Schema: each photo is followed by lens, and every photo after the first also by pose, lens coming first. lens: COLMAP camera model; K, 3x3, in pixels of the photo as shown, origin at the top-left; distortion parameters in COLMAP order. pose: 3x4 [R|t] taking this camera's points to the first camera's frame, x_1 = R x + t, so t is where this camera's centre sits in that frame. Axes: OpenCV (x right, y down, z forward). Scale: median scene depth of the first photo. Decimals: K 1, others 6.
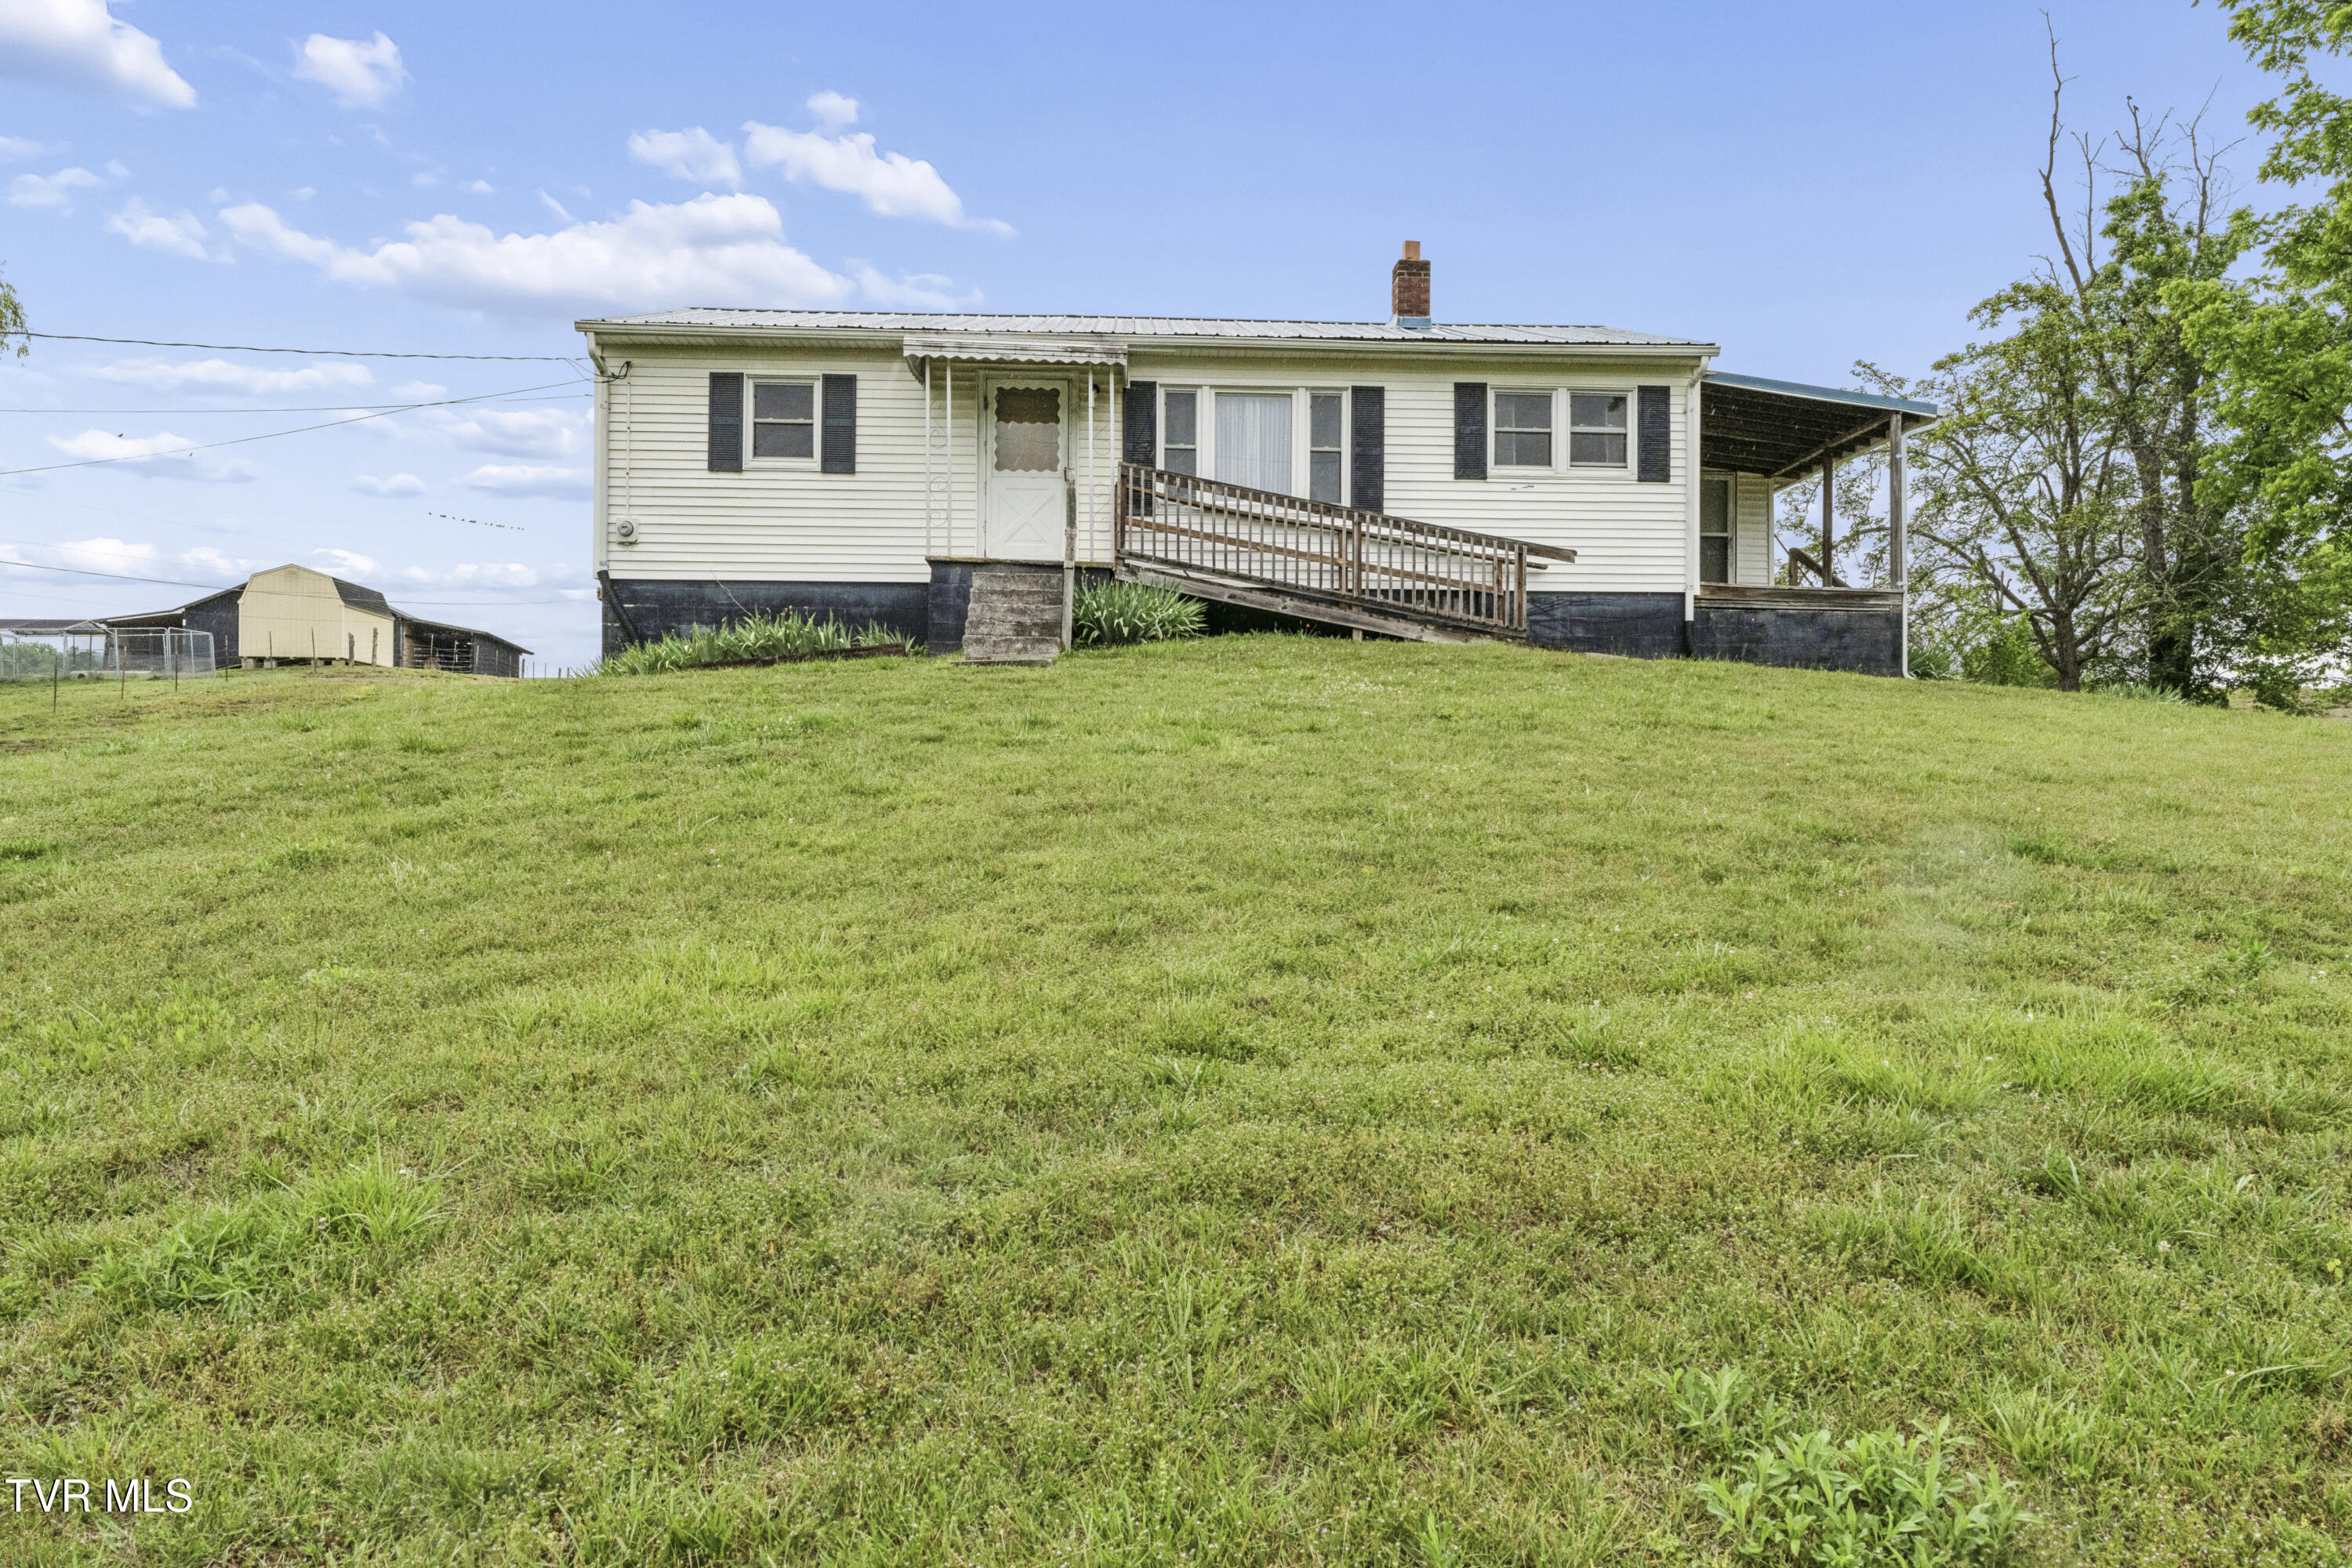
lens RADIAL K [[1598.7, 0, 1174.2], [0, 1598.7, 849.8], [0, 0, 1]] dist [0.004052, 0.002500]
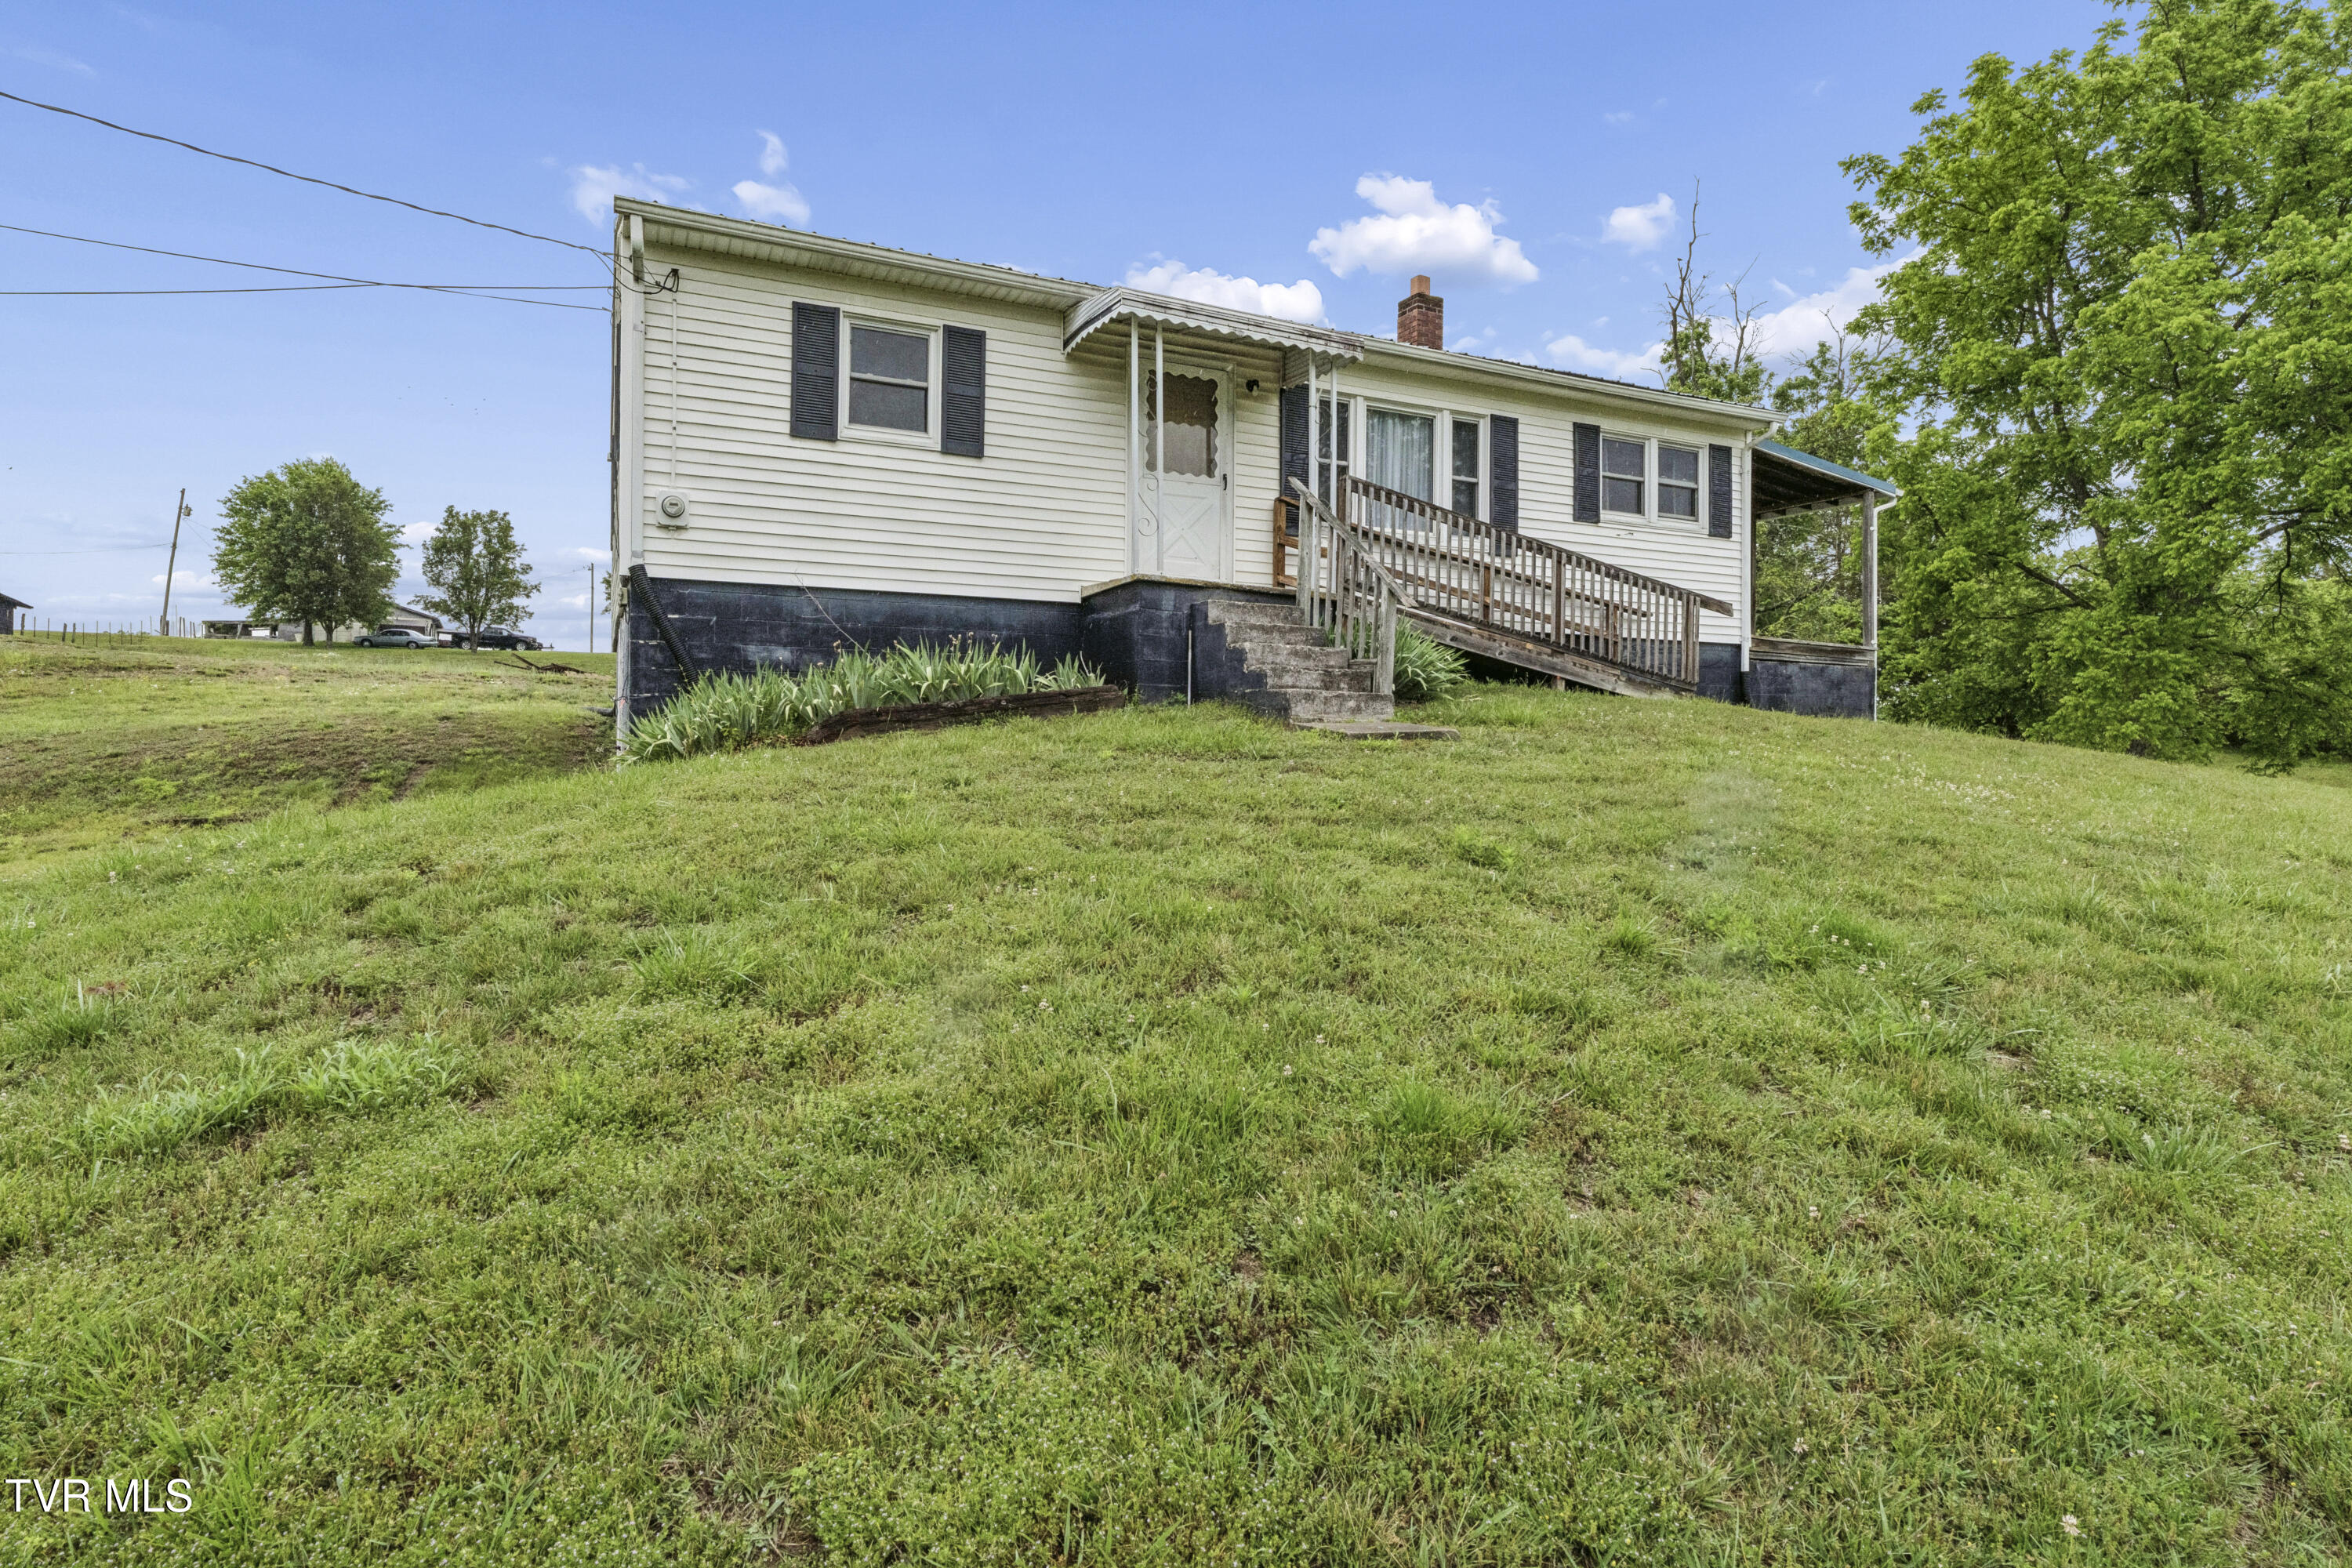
lens RADIAL K [[1182.8, 0, 1139.4], [0, 1182.8, 791.2], [0, 0, 1]] dist [0.002683, 0.000434]
pose [[0.925366, -0.013906, 0.378819, -0.349478], [0.012625, 0.999903, 0.005865, -0.075503], [-0.378864, -0.000645, 0.925452, 0.437426]]
